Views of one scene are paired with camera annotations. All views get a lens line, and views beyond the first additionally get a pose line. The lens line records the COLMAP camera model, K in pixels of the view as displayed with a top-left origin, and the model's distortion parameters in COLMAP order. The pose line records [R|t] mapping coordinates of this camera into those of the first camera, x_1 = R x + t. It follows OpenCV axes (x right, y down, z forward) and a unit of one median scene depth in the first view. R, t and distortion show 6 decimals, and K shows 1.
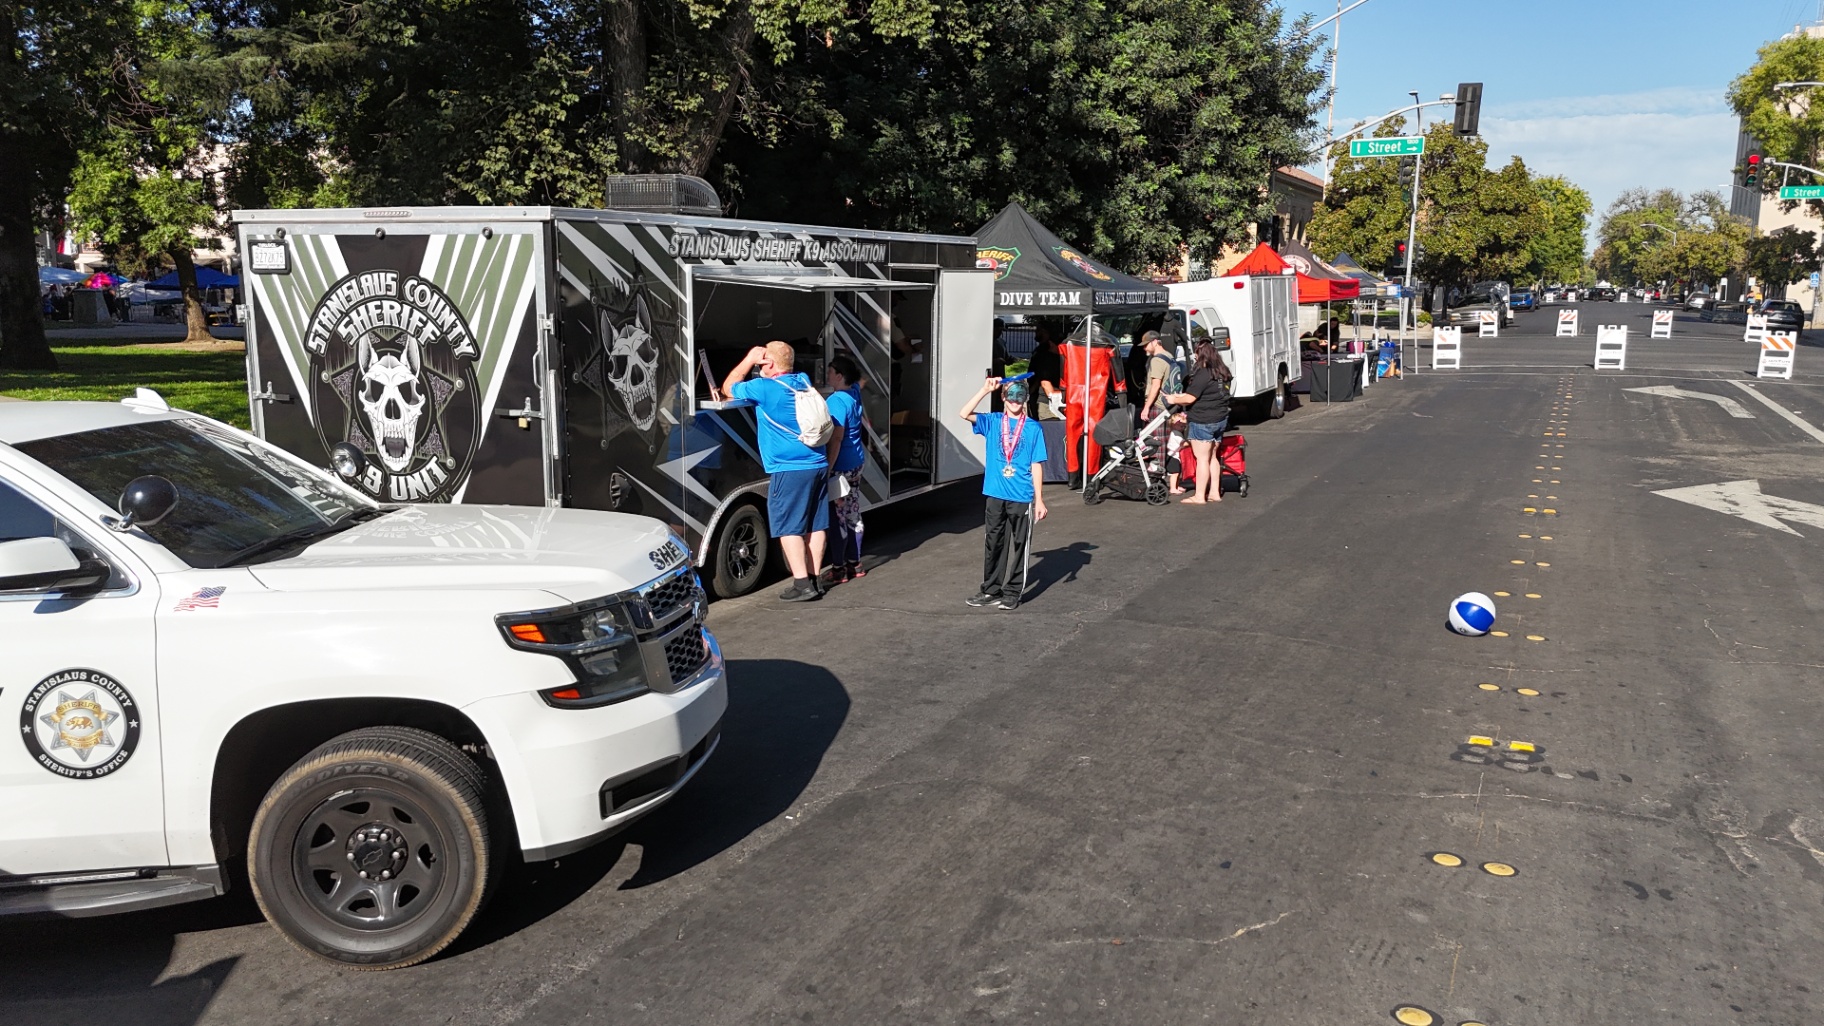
lens RADIAL K [[1323.0, 0, 912.0], [0, 1323.0, 513.0], [0, 0, 1]] dist [0.049028, -0.055591]
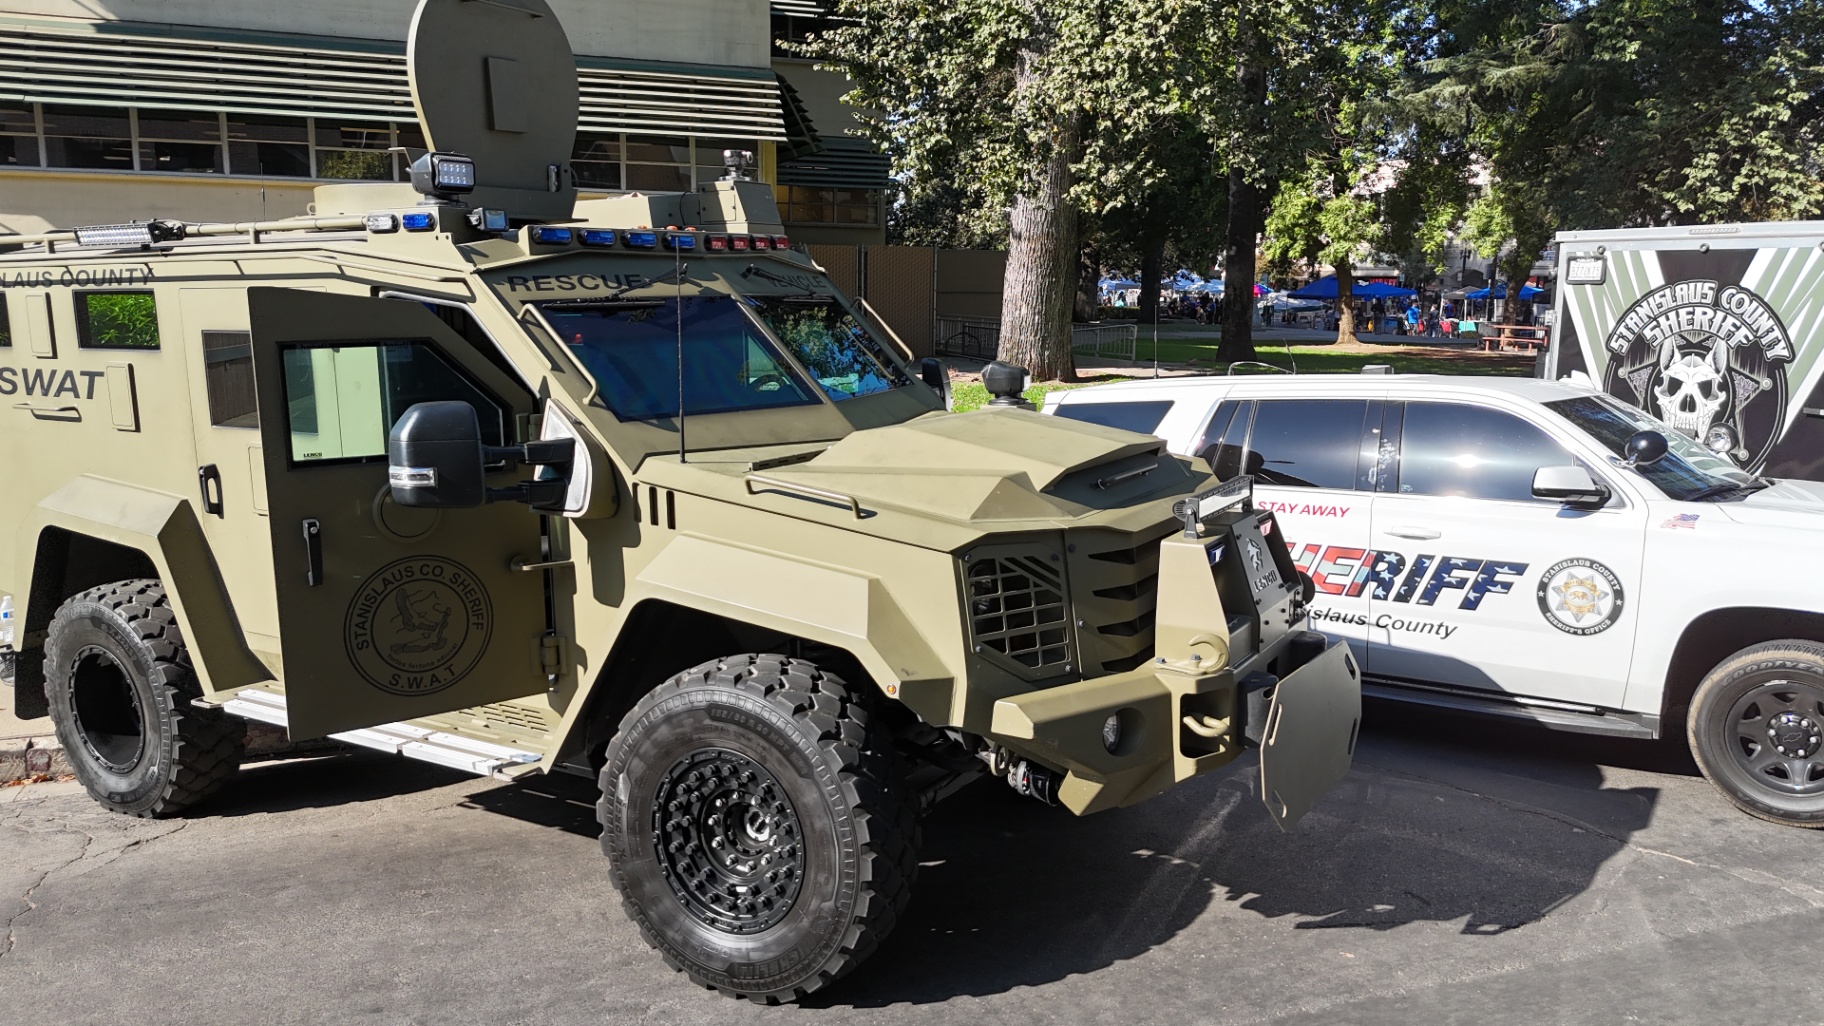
lens RADIAL K [[1323.0, 0, 912.0], [0, 1323.0, 513.0], [0, 0, 1]] dist [0.049028, -0.055591]
pose [[0.723293, 0.116388, -0.680662, -0.084079], [-0.120982, 0.991806, 0.041032, 0.047313], [0.679860, 0.052670, 0.731448, -0.271622]]
